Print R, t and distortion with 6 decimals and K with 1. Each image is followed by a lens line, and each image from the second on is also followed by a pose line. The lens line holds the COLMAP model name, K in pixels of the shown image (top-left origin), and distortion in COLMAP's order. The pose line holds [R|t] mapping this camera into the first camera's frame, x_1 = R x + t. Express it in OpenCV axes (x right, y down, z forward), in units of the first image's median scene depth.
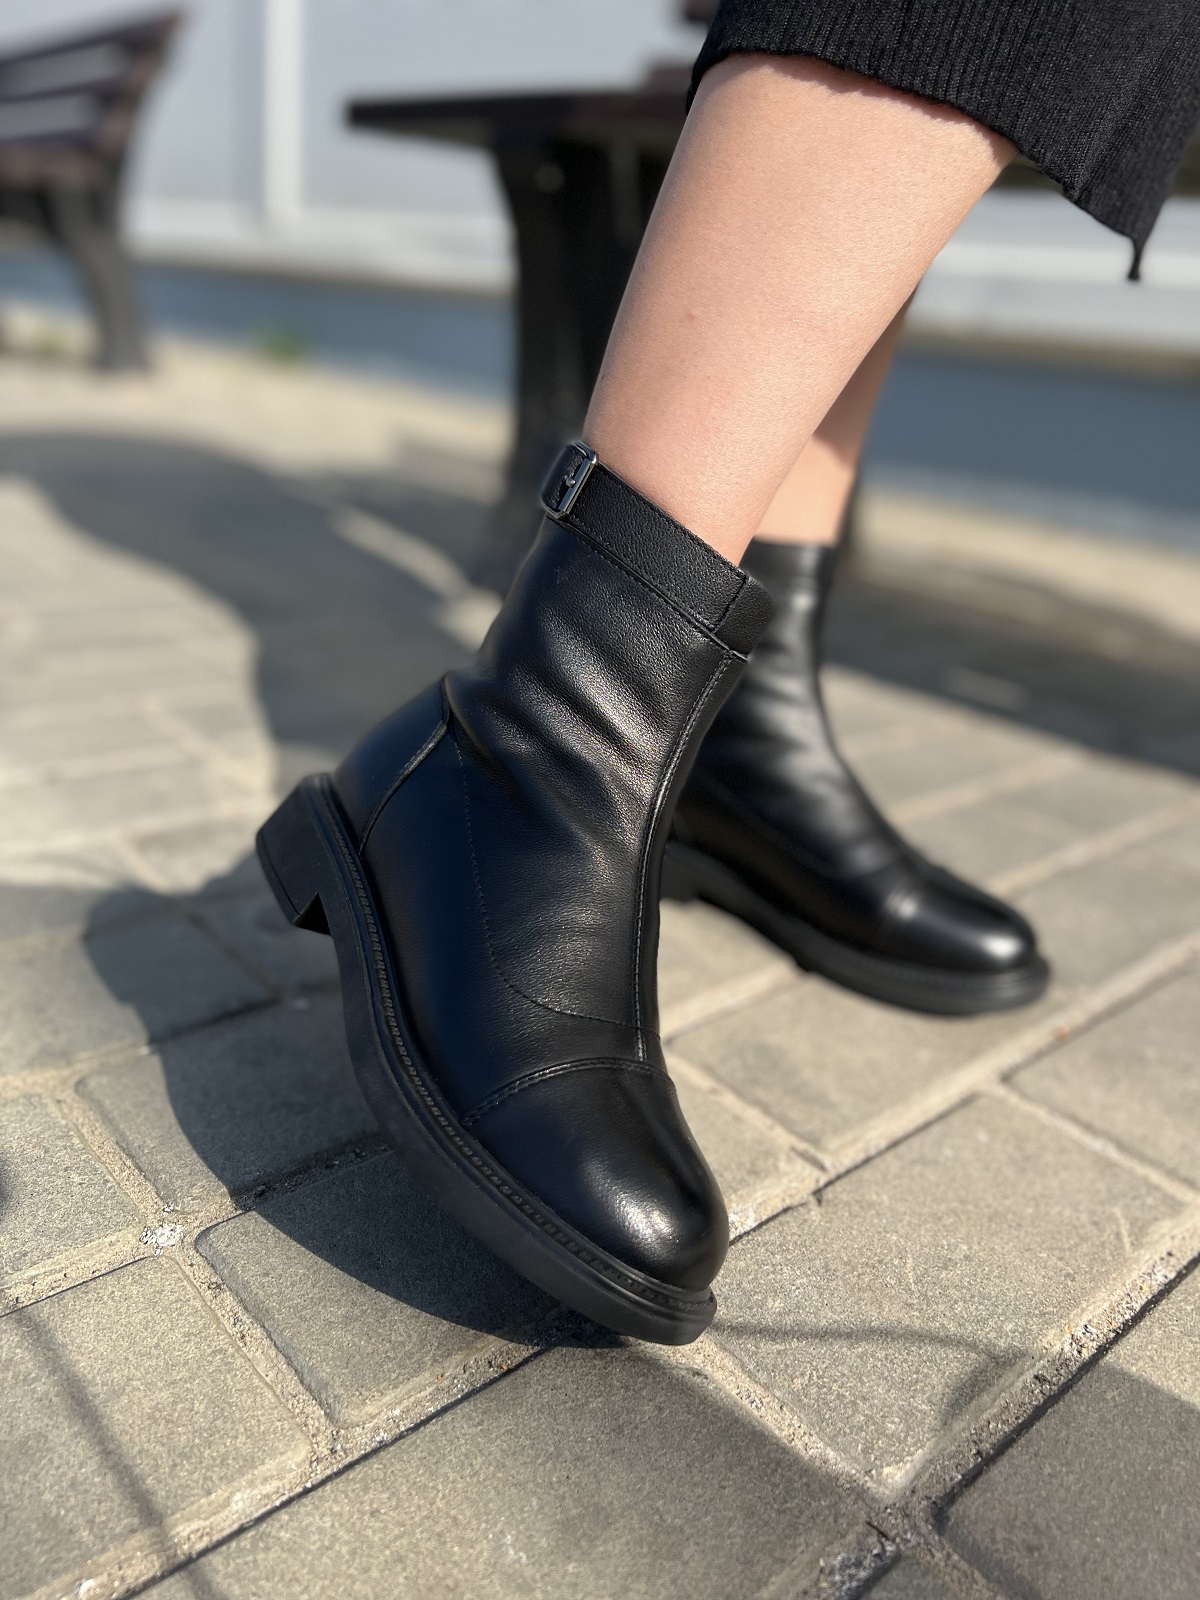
lens RADIAL K [[1205.8, 0, 586.4], [0, 1205.8, 796.9], [0, 0, 1]] dist [0.041413, -0.062795]
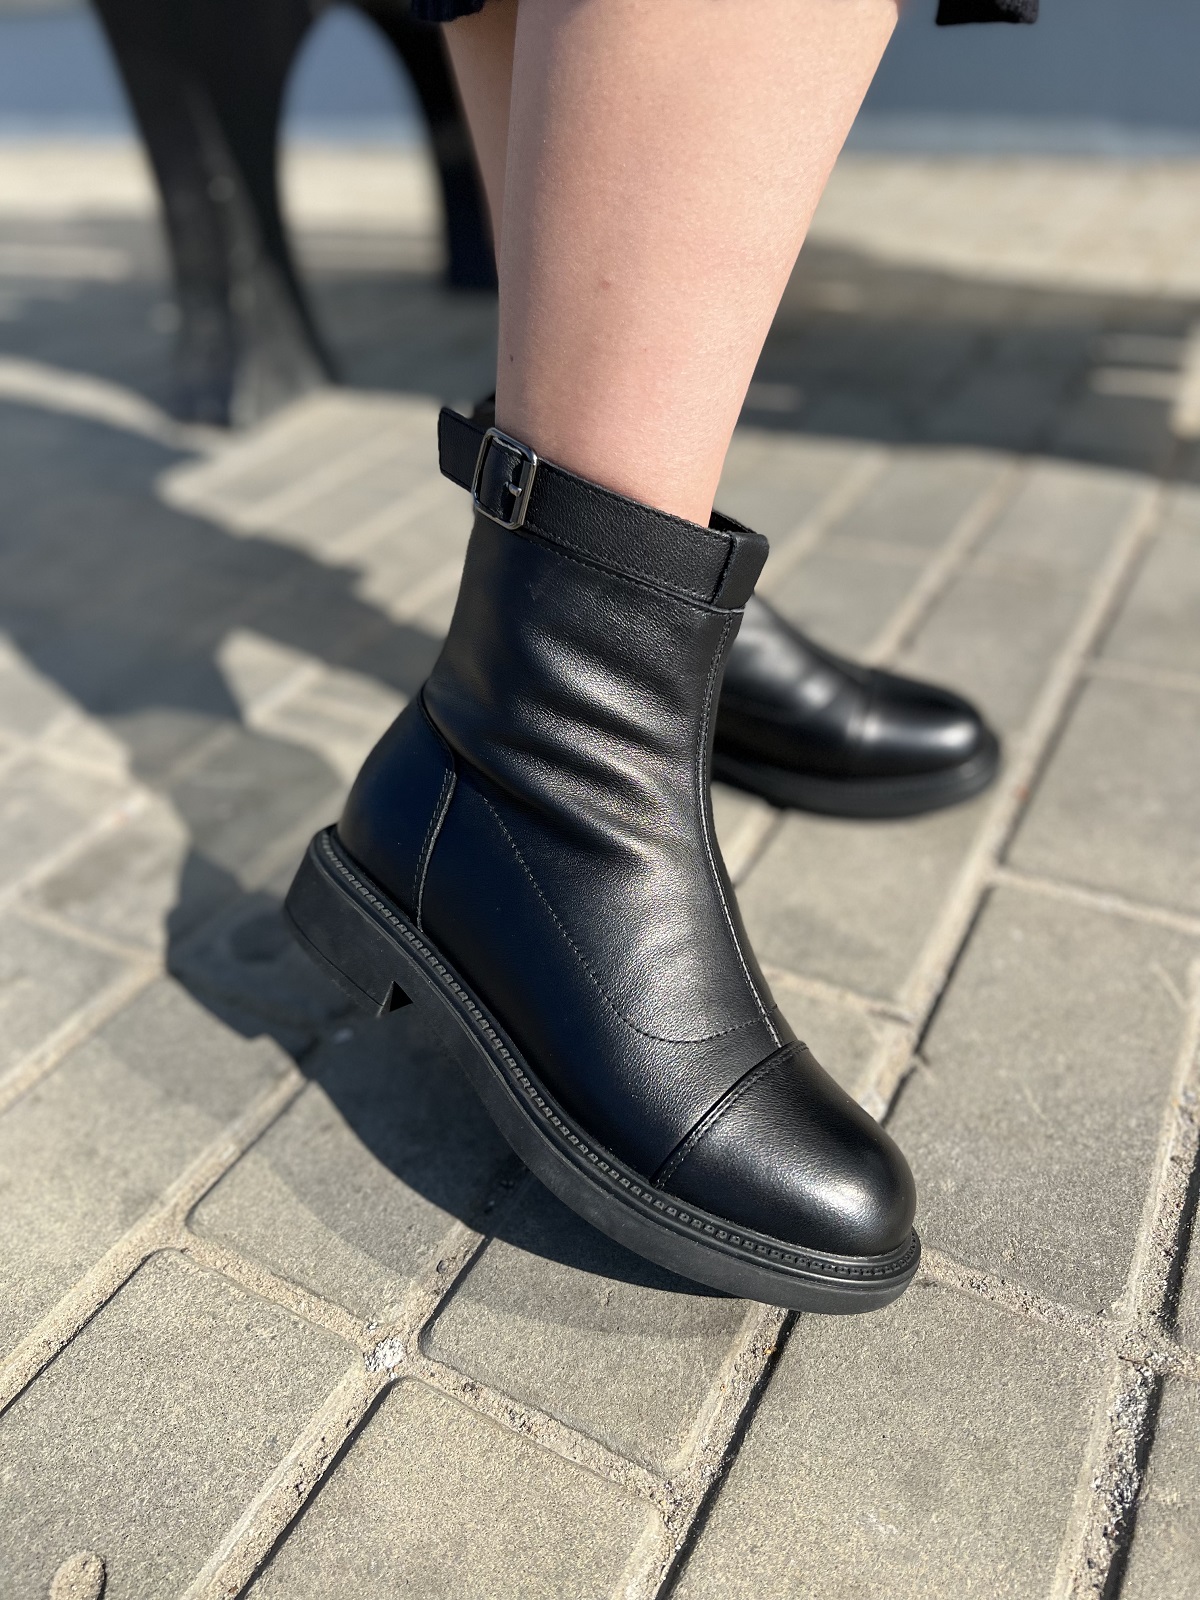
lens RADIAL K [[1198.7, 0, 604.0], [0, 1198.7, 779.3], [0, 0, 1]] dist [0.031819, -0.048629]
pose [[0.924282, -0.342121, 0.169282, -0.184306], [0.291784, 0.919179, 0.264524, -0.290406], [-0.246099, -0.195101, 0.949406, 0.094224]]
